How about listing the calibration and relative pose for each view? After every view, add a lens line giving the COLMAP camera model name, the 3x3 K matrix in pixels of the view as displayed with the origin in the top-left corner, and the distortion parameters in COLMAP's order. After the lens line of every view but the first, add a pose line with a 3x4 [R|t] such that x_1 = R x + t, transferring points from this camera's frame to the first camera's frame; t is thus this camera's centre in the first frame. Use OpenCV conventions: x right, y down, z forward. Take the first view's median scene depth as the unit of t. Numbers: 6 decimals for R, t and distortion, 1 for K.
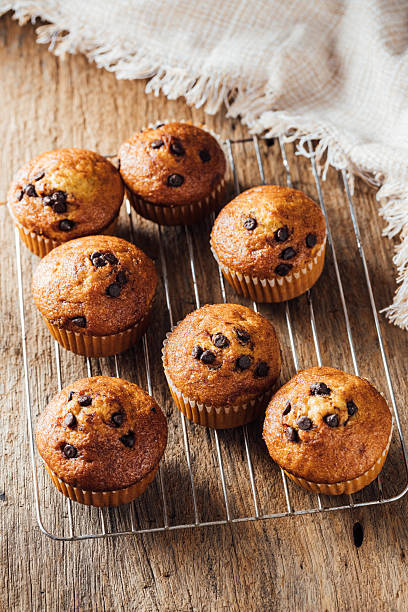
lens RADIAL K [[2059.6, 0, 204.0], [0, 2059.6, 306.0], [0, 0, 1]] dist [0.032625, -1.033995]
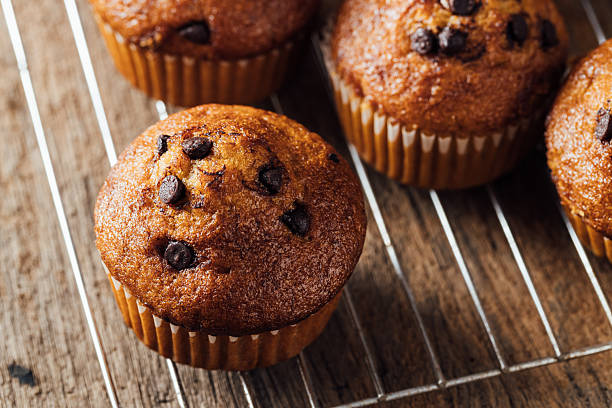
lens RADIAL K [[2059.6, 0, 306.0], [0, 2059.6, 204.0], [0, 0, 1]] dist [0.032625, -1.033995]
pose [[0.986129, -0.096672, 0.134926, -0.096447], [0.100848, 0.994601, -0.024449, 0.071467], [-0.131834, 0.037717, 0.990554, 0.512729]]
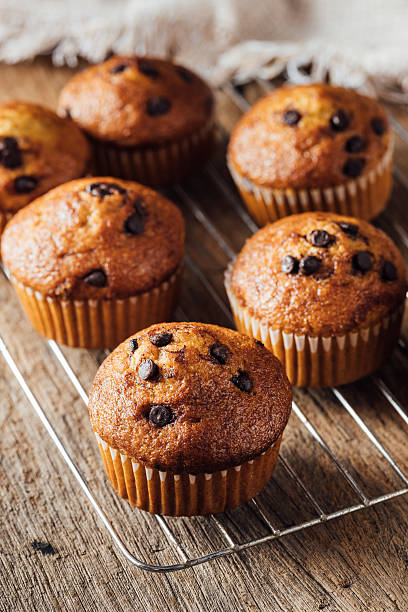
lens RADIAL K [[2059.6, 0, 204.0], [0, 2059.6, 306.0], [0, 0, 1]] dist [0.032625, -1.033995]
pose [[0.955746, -0.191813, 0.223065, -0.182059], [0.244440, 0.939670, -0.239310, 0.188625], [-0.163704, 0.283245, 0.944972, 0.380477]]
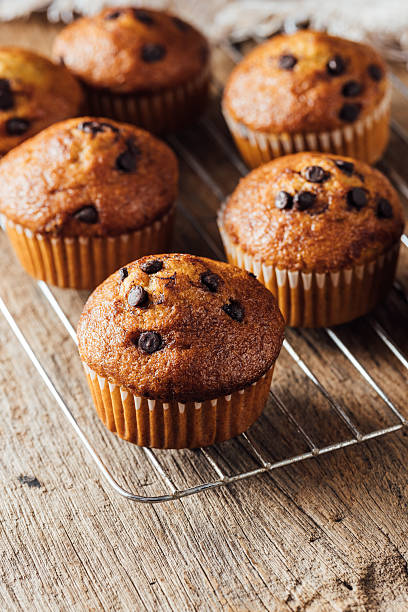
lens RADIAL K [[2059.6, 0, 204.0], [0, 2059.6, 306.0], [0, 0, 1]] dist [0.032625, -1.033995]
pose [[0.957868, -0.176951, 0.226222, -0.182987], [0.235068, 0.935576, -0.263515, 0.221918], [-0.165019, 0.305590, 0.937754, 0.401297]]
